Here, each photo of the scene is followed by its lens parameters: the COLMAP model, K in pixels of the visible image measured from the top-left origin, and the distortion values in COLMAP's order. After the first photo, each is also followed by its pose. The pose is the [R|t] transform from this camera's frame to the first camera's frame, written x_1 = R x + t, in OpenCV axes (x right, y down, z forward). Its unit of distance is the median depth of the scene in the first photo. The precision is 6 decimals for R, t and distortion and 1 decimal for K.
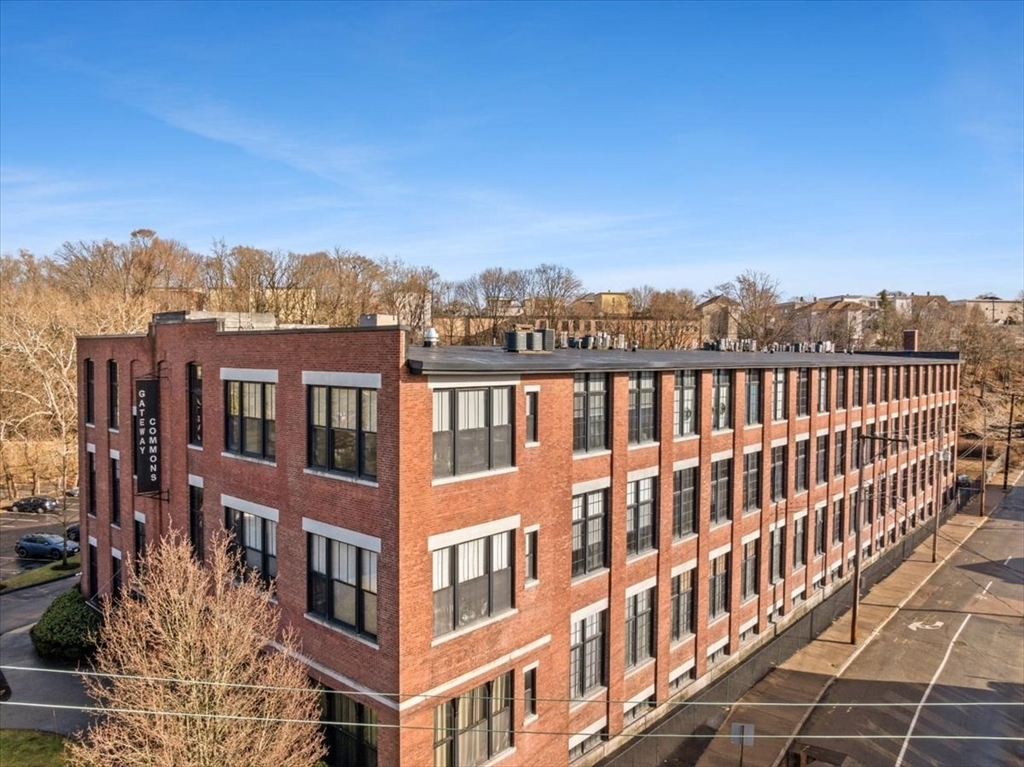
lens RADIAL K [[723.5, 0, 510.2], [0, 723.5, 379.4], [0, 0, 1]] dist [-0.011939, -0.000646]
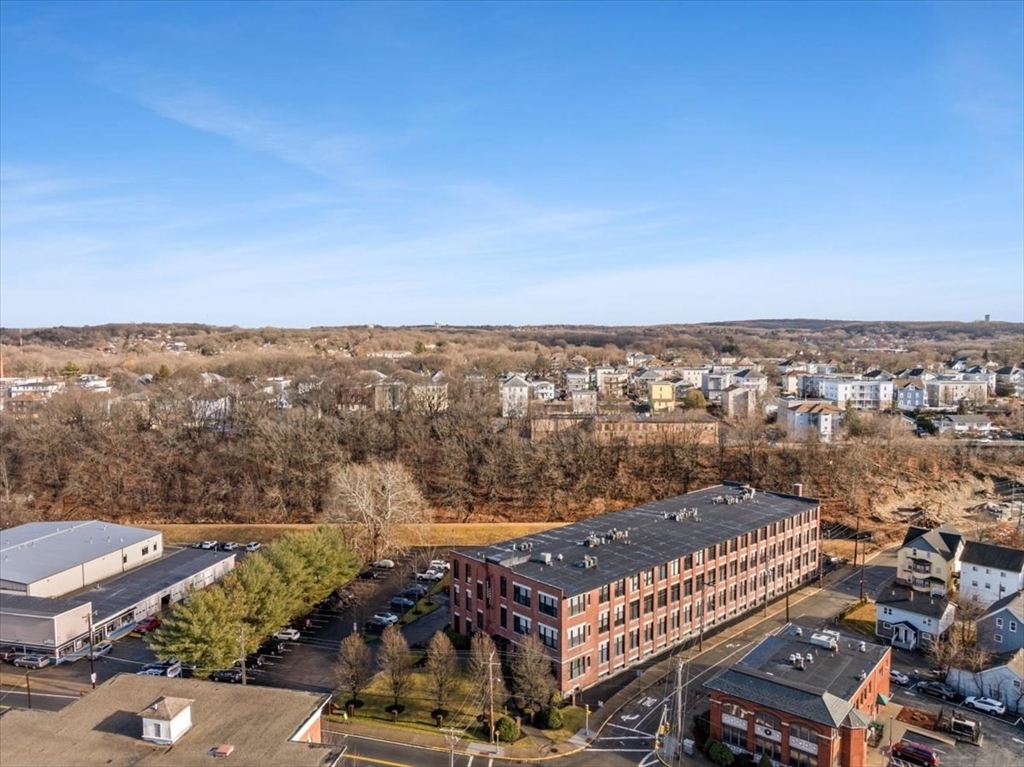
lens RADIAL K [[723.5, 0, 512.3], [0, 723.5, 387.5], [0, 0, 1]] dist [-0.011939, -0.000646]
pose [[0.994975, -0.004468, -0.100020, 0.011282], [0.007682, 0.999465, 0.031778, -1.202925], [0.099825, -0.032386, 0.994478, -2.941623]]
